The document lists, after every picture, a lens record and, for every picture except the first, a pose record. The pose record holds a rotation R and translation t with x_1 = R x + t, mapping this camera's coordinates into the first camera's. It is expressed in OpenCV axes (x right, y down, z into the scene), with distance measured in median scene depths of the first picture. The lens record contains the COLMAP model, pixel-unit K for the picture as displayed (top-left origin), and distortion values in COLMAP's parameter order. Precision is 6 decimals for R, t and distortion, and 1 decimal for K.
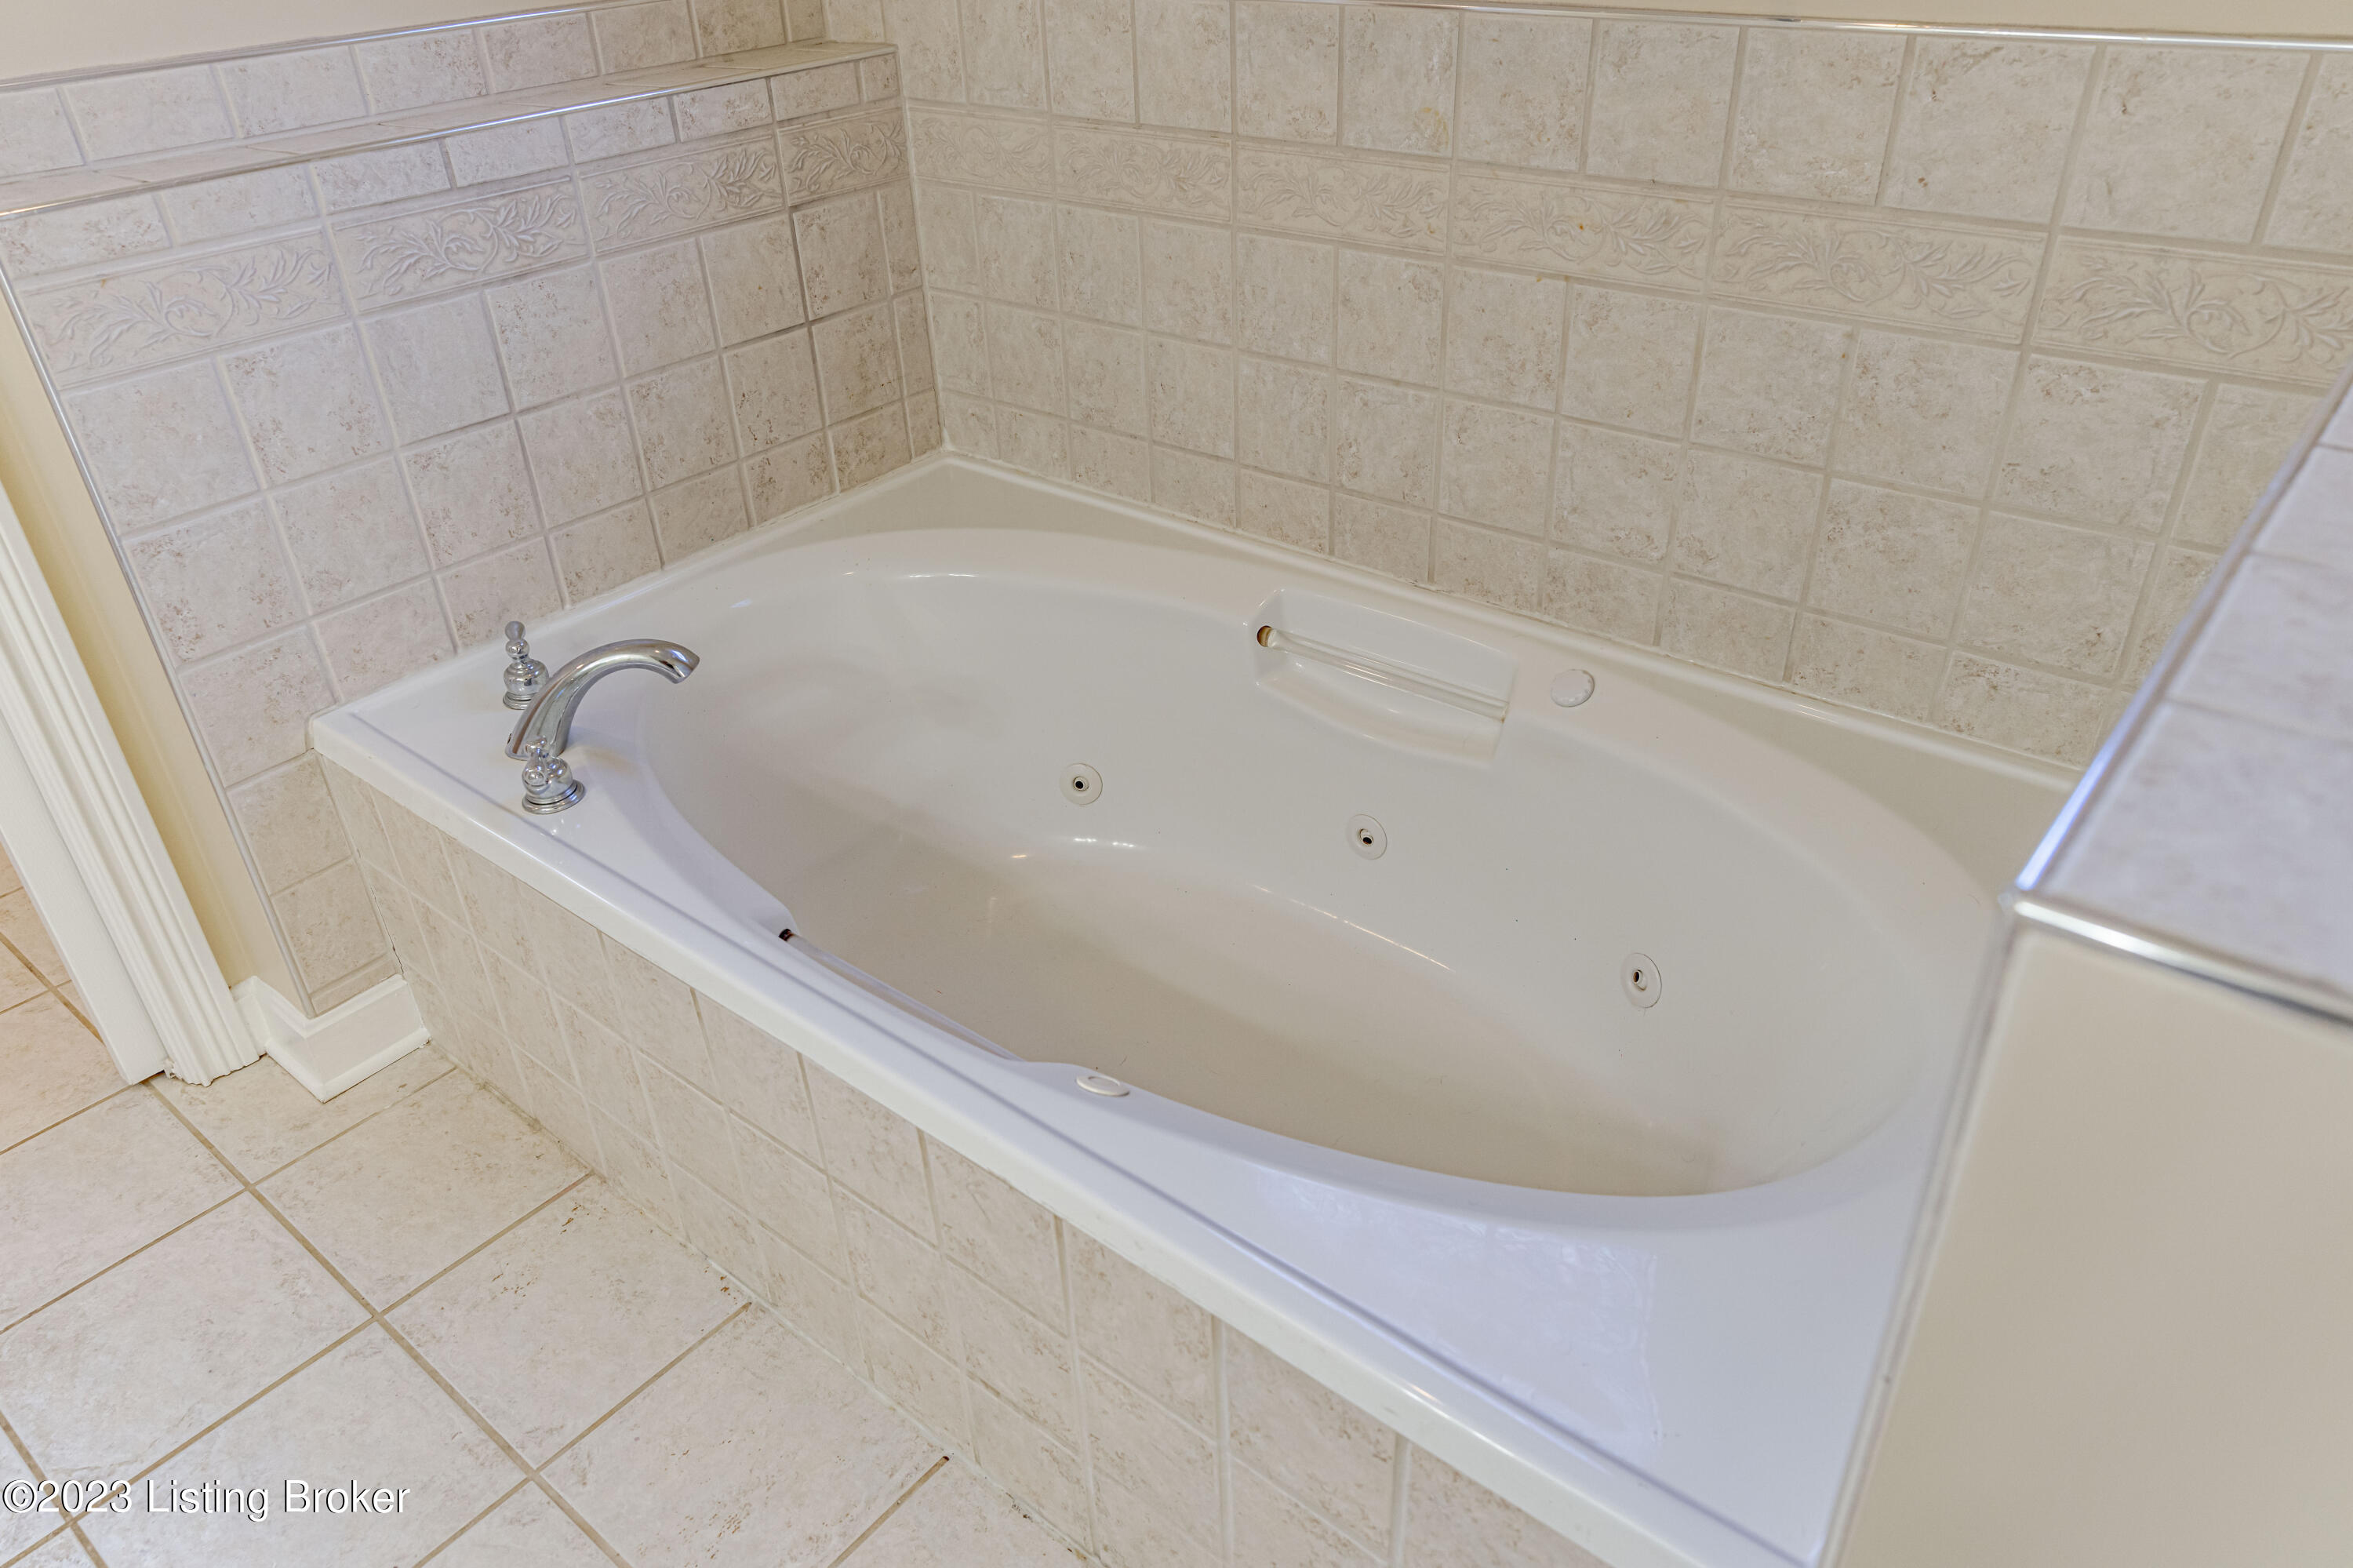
lens RADIAL K [[1578.9, 0, 1179.2], [0, 1578.9, 783.5], [0, 0, 1]] dist [-0.001557, 0.003150]
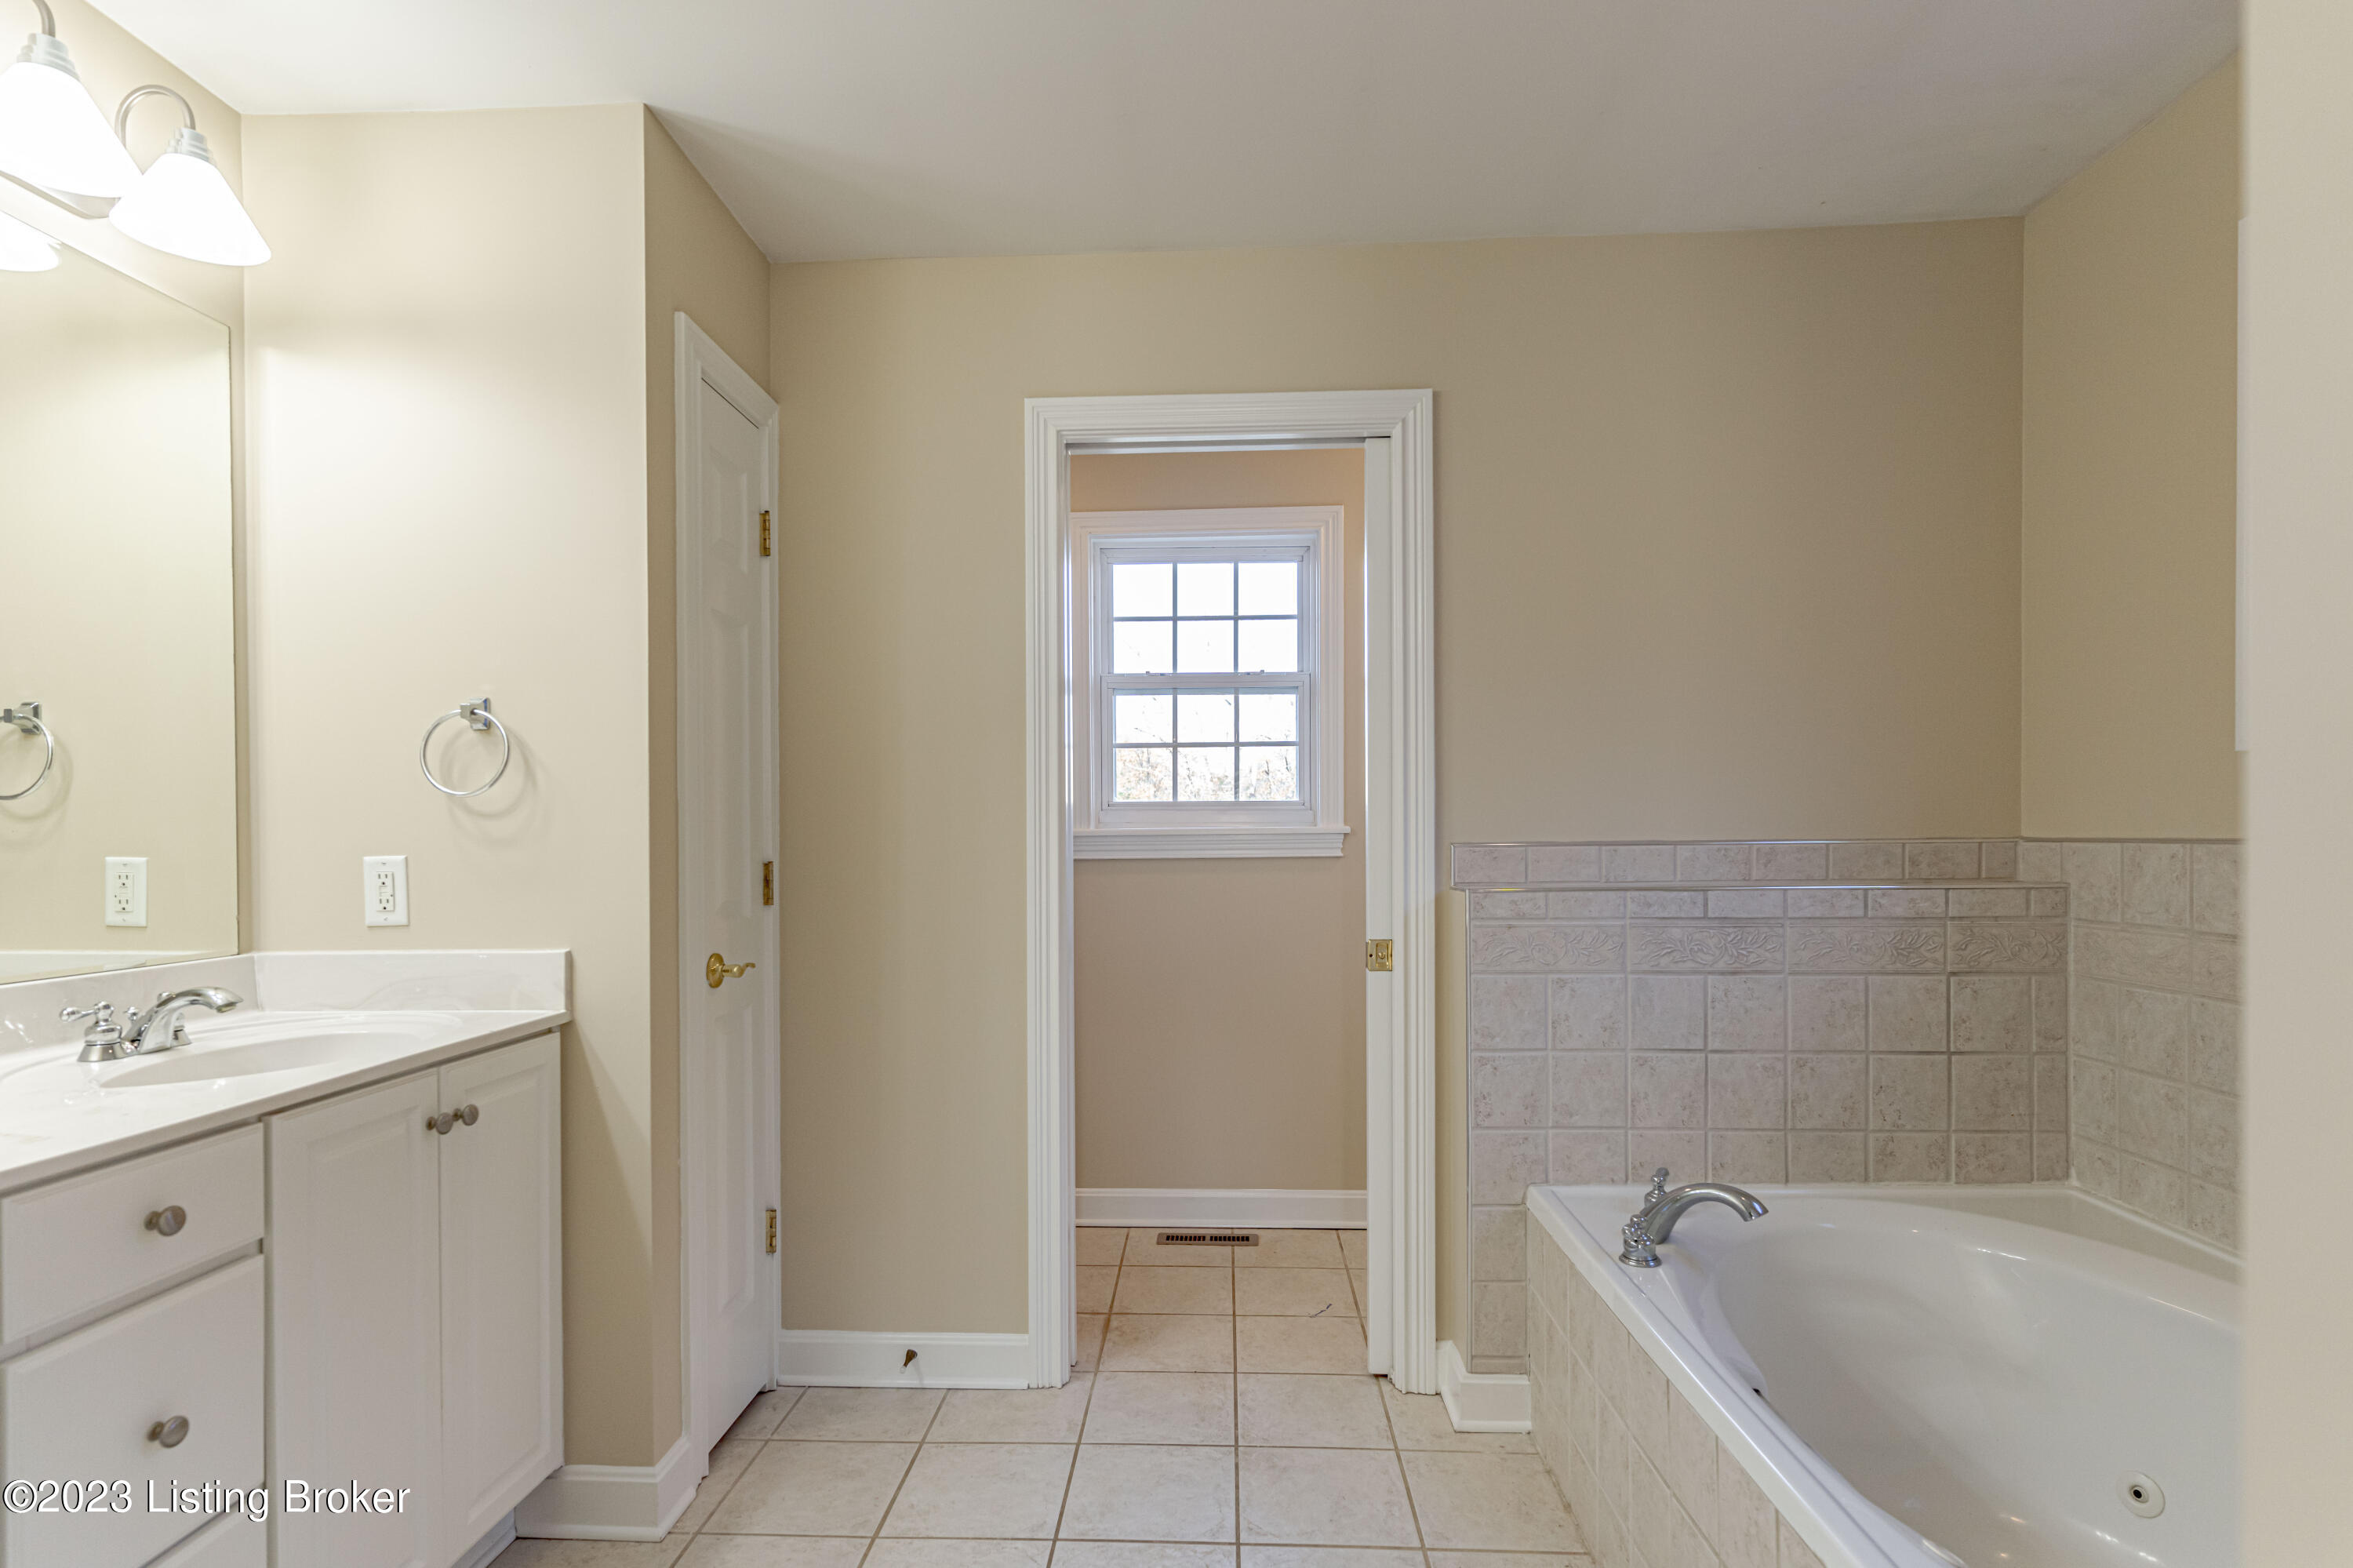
lens RADIAL K [[1135.0, 0, 1175.6], [0, 1135.0, 791.2], [0, 0, 1]] dist [-0.004069, 0.000375]
pose [[0.596778, 0.009006, -0.802356, 0.177221], [-0.438110, 0.841393, -0.316414, 0.143976], [0.672247, 0.540349, 0.506070, -0.084266]]
